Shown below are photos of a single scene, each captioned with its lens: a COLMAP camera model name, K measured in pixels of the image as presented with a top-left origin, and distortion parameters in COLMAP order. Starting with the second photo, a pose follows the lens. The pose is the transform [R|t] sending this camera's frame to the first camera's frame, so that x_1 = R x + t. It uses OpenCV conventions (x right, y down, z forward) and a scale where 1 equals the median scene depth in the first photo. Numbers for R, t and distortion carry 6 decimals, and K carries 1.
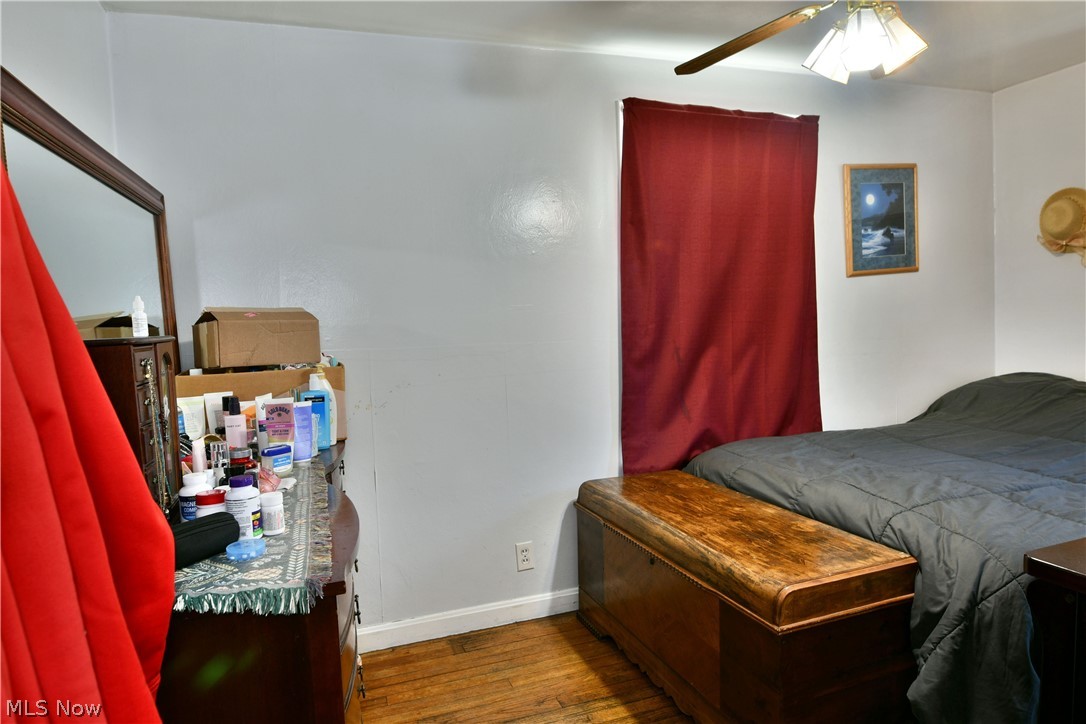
lens RADIAL K [[667.5, 0, 549.4], [0, 667.5, 363.9], [0, 0, 1]] dist [-0.012909, -0.004647]
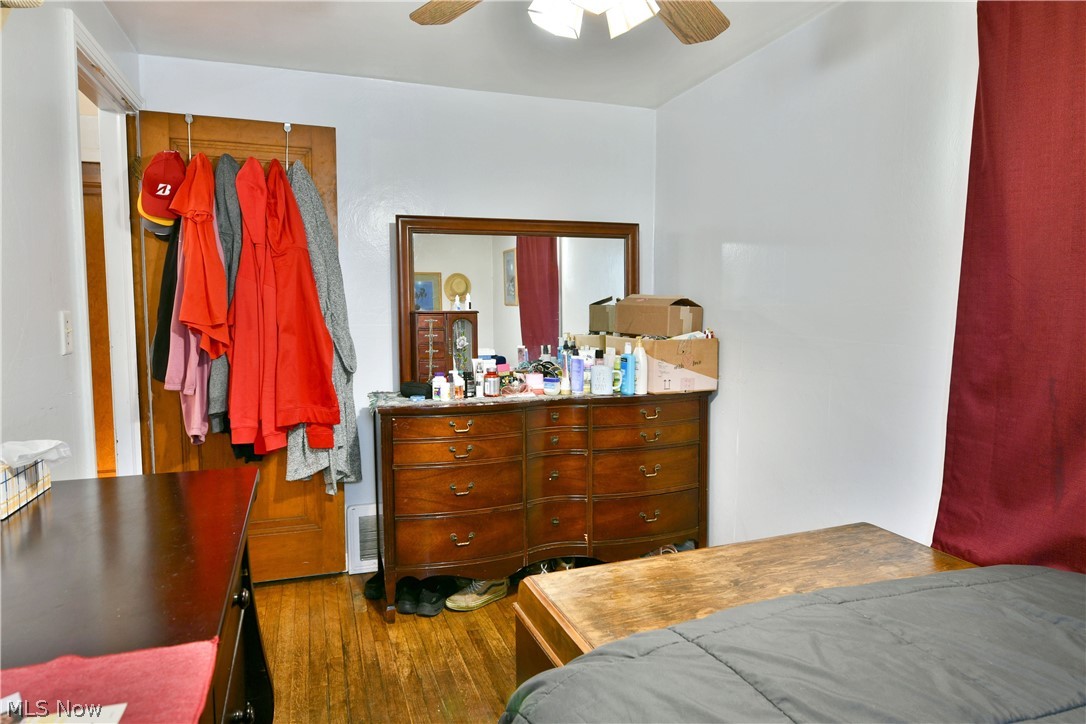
lens RADIAL K [[667.5, 0, 549.4], [0, 667.5, 363.9], [0, 0, 1]] dist [-0.012909, -0.004647]
pose [[0.002193, 0.125302, -0.992116, 0.984616], [-0.082017, 0.988799, 0.124702, -0.095123], [0.996628, 0.081097, 0.012446, 0.724792]]
